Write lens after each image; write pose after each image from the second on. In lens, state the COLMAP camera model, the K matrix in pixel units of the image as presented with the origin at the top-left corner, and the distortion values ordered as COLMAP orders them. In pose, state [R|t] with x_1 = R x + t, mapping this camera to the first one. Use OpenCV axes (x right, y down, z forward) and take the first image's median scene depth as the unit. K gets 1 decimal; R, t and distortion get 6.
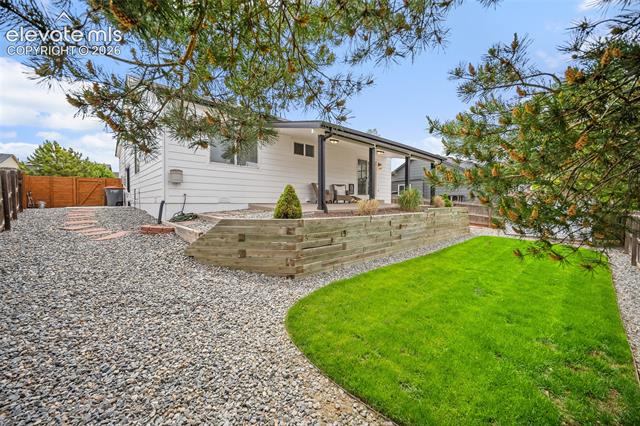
lens RADIAL K [[253.2, 0, 321.2], [0, 253.2, 203.7], [0, 0, 1]] dist [0.000256, 0.000016]
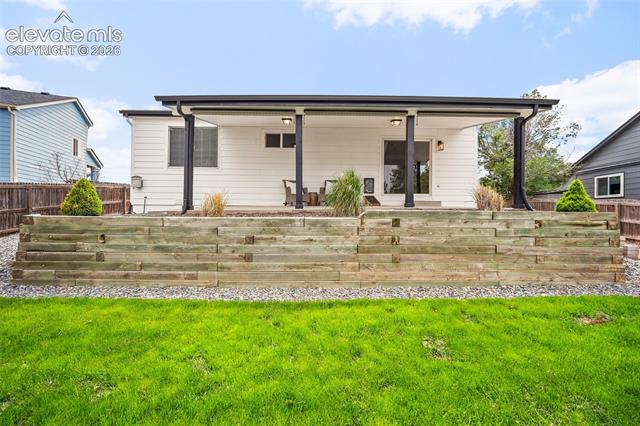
lens RADIAL K [[249.8, 0, 320.0], [0, 249.8, 213.0], [0, 0, 1]] dist [0.000677, 0.000024]
pose [[0.734094, 0.002612, -0.679043, 0.763038], [-0.007586, 0.999962, -0.004355, 0.031287], [0.679006, 0.008348, 0.734086, 0.665847]]
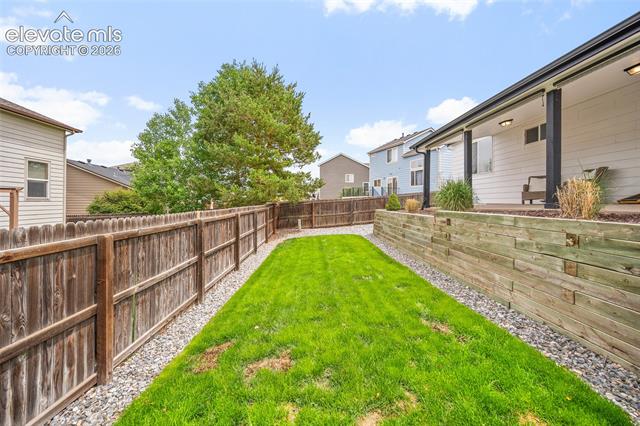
lens RADIAL K [[253.2, 0, 321.2], [0, 253.2, 203.7], [0, 0, 1]] dist [0.000256, 0.000016]
pose [[-0.668455, -0.004470, -0.743739, 1.231868], [-0.010157, 0.999944, 0.003119, 0.002324], [0.743683, 0.009639, -0.668463, 1.369598]]
